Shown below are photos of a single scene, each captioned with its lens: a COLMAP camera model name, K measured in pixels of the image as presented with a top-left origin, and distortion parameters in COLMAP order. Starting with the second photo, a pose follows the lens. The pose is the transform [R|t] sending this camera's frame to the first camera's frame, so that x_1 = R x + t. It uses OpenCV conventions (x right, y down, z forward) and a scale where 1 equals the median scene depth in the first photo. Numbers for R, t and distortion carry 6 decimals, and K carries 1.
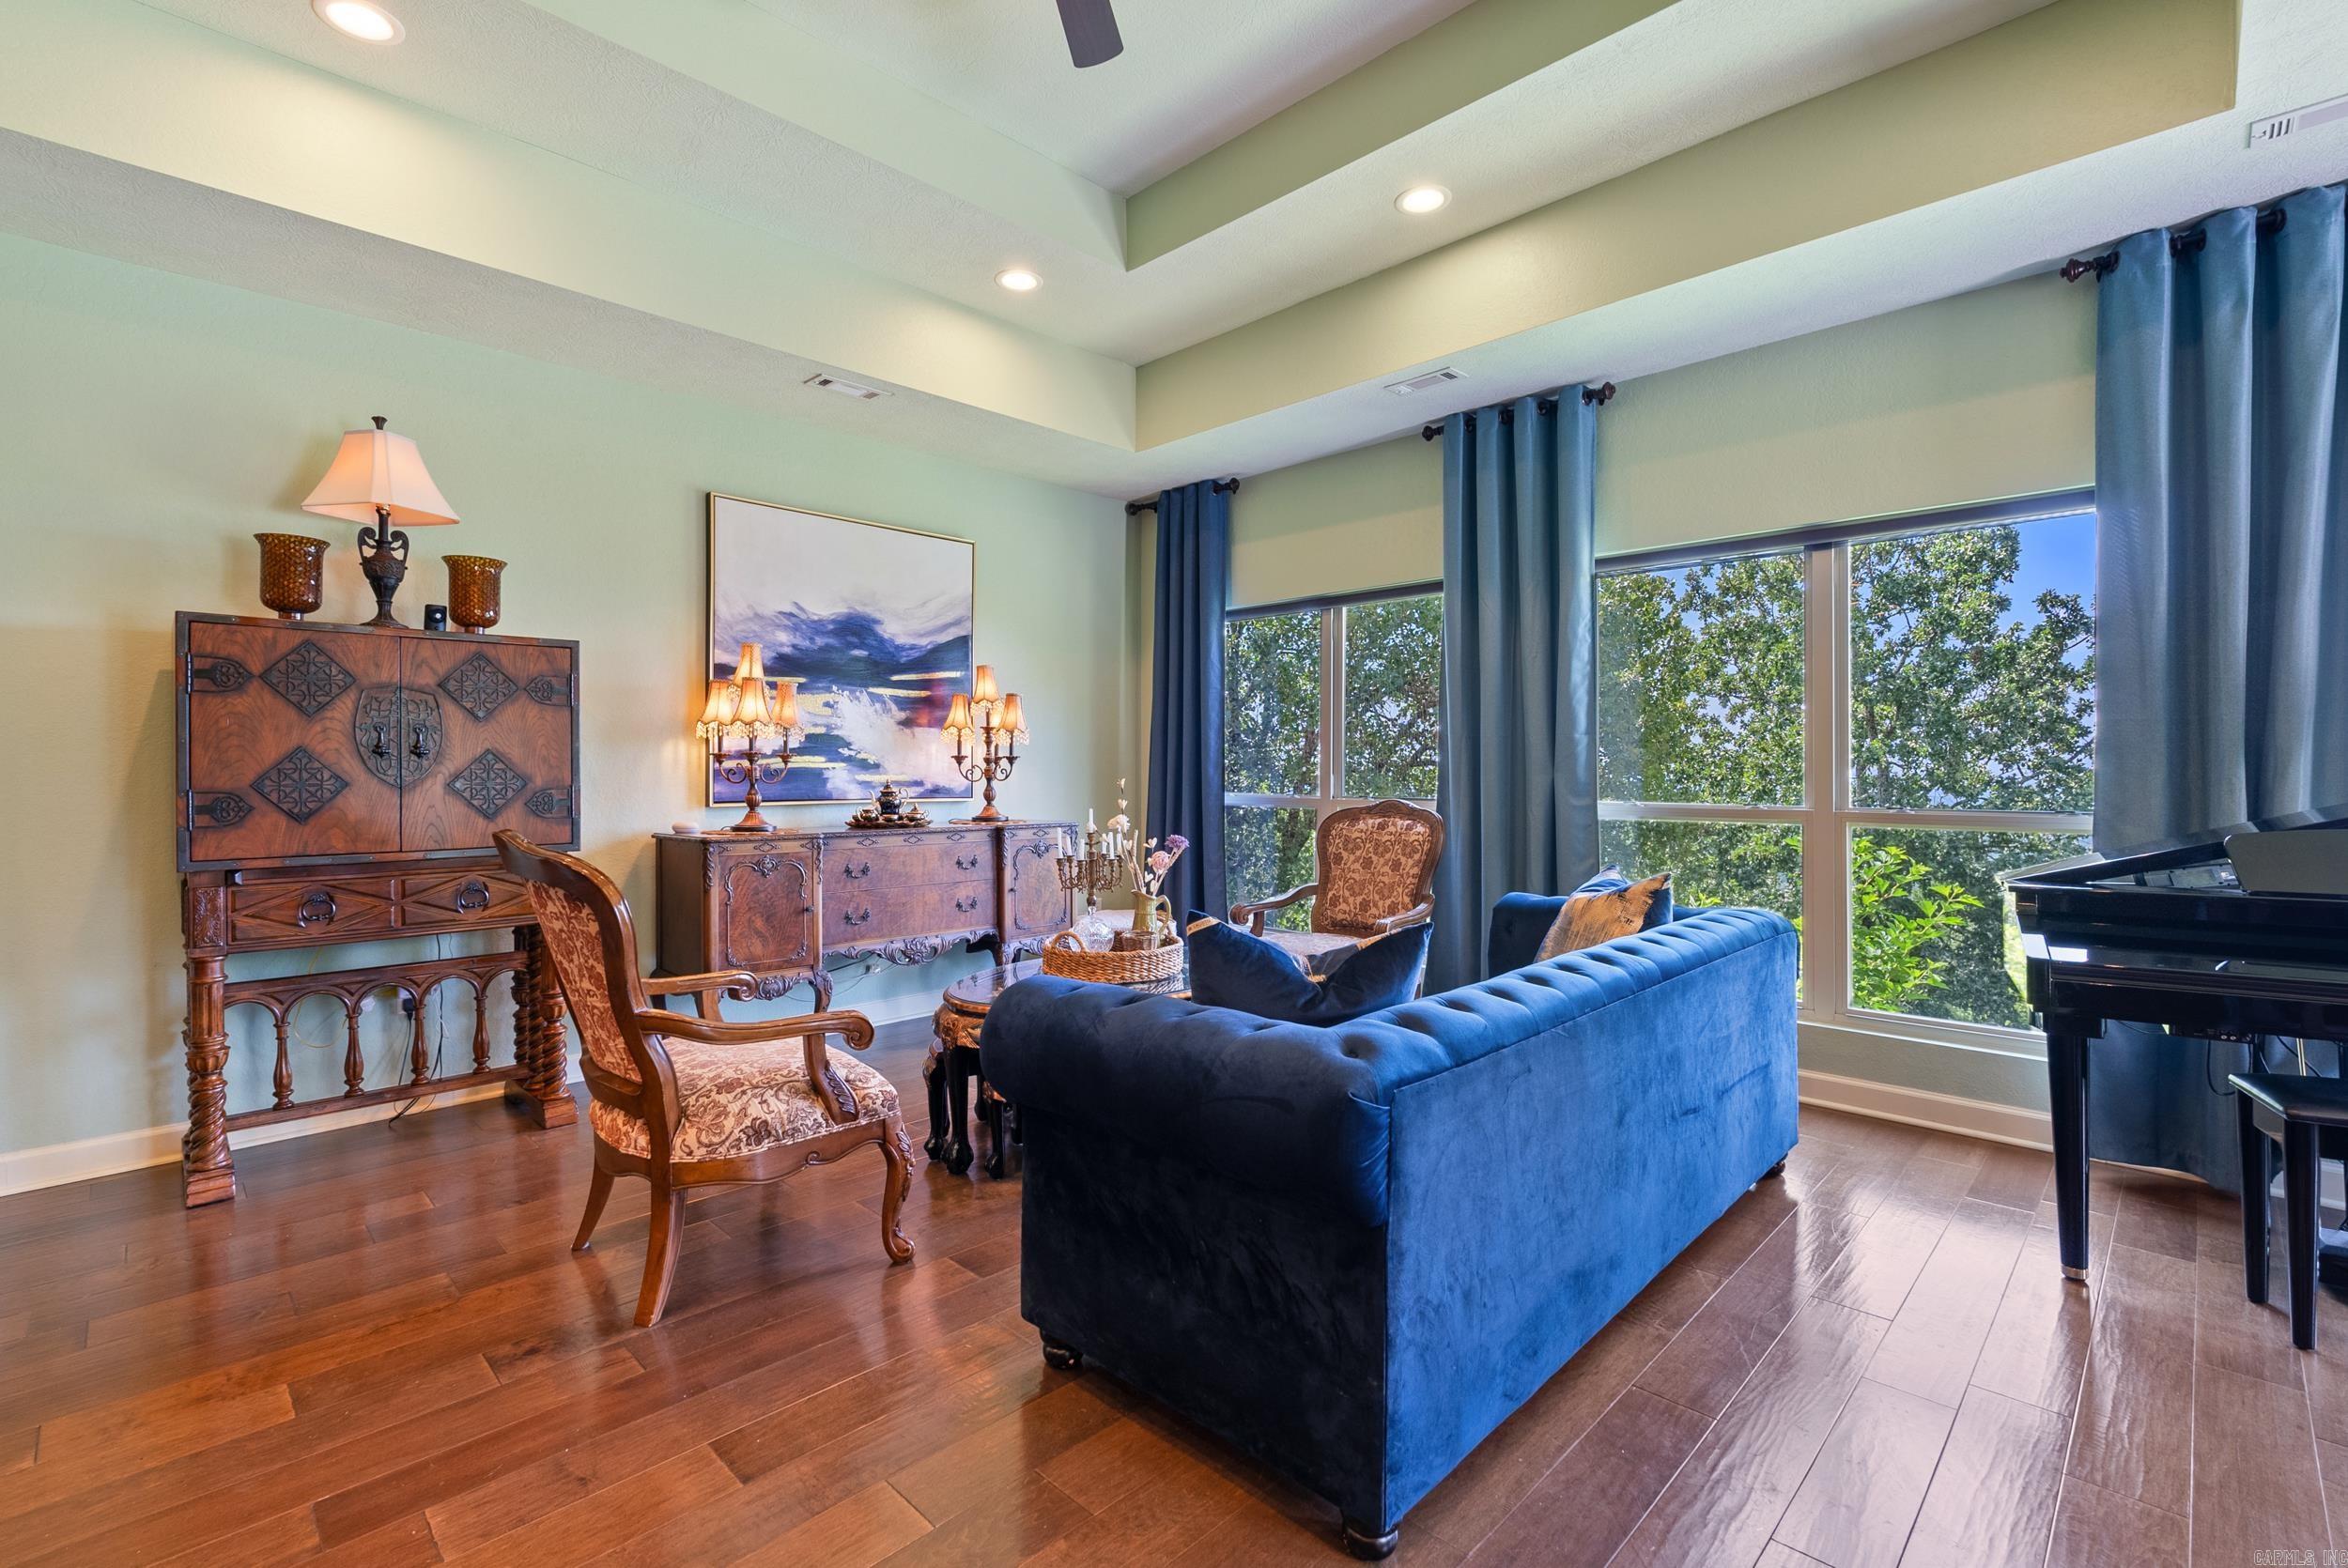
lens RADIAL K [[1039.2, 0, 1186.7], [0, 1039.2, 780.5], [0, 0, 1]] dist [-0.004883, 0.000429]
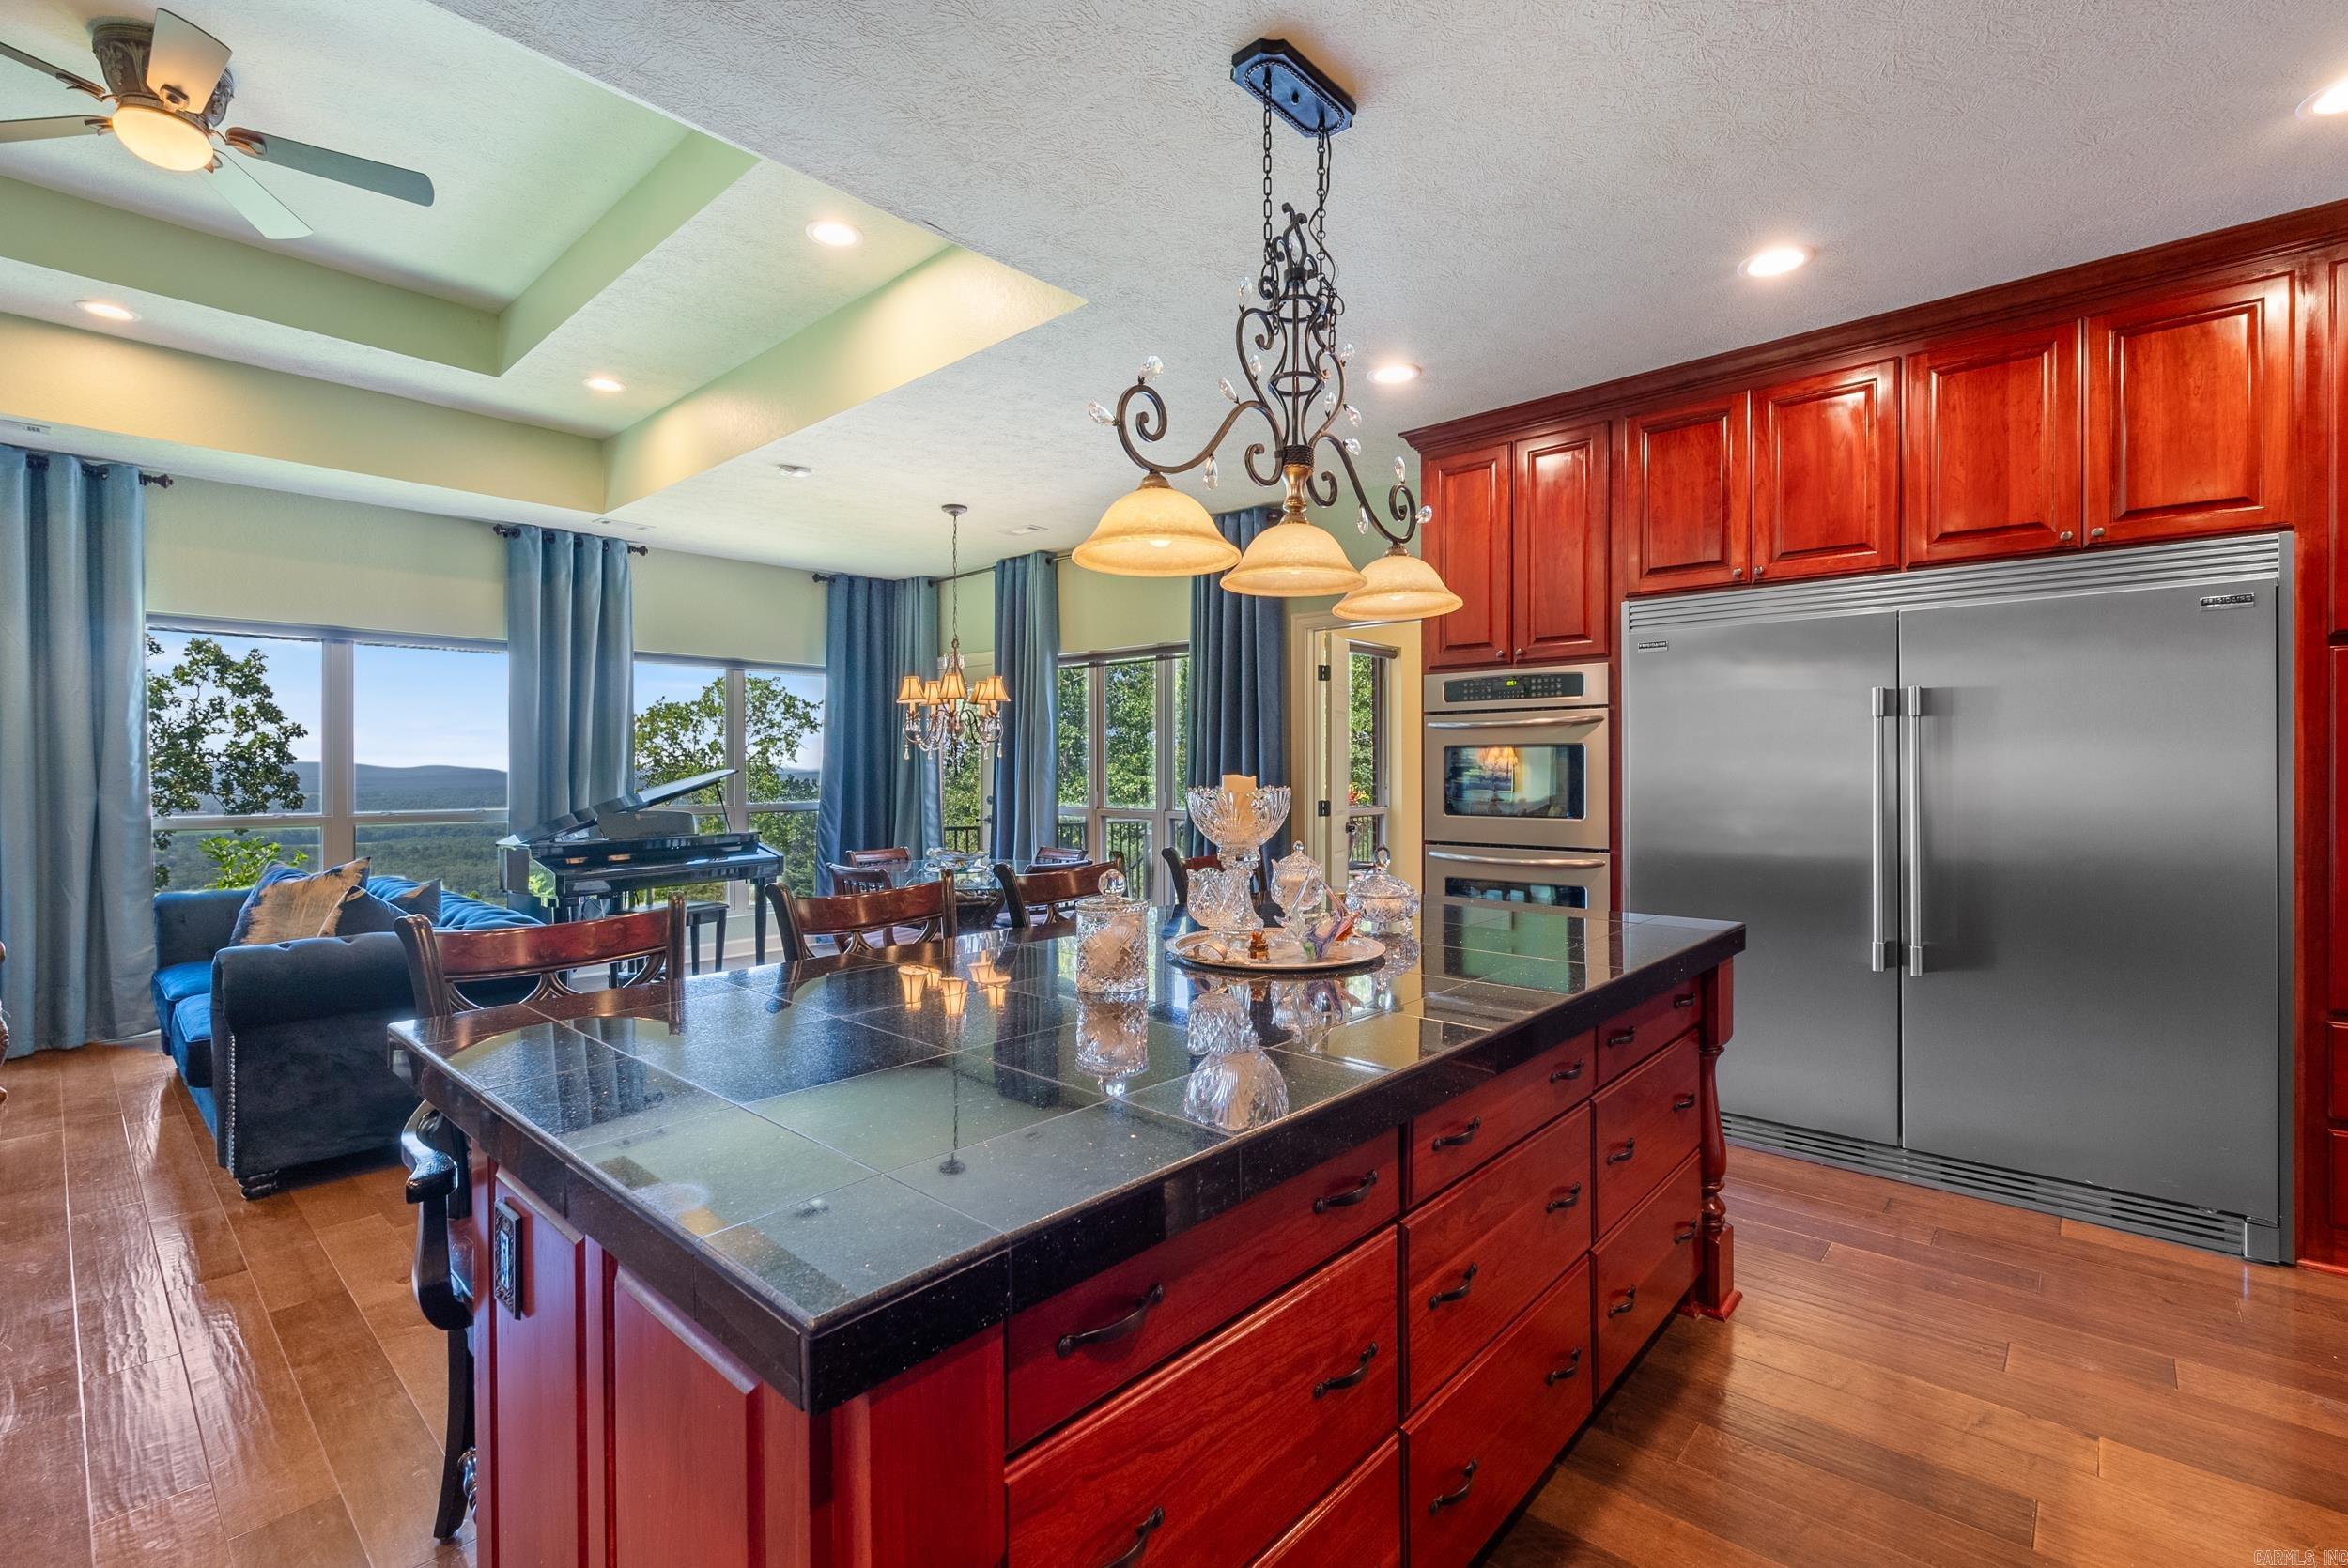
lens RADIAL K [[1039.2, 0, 1186.6], [0, 1039.2, 782.1], [0, 0, 1]] dist [-0.004883, 0.000429]
pose [[-0.046598, -0.005360, 0.998899, -1.413213], [0.011211, 0.999920, 0.005888, -0.025419], [-0.998851, 0.011473, -0.046535, -0.225202]]
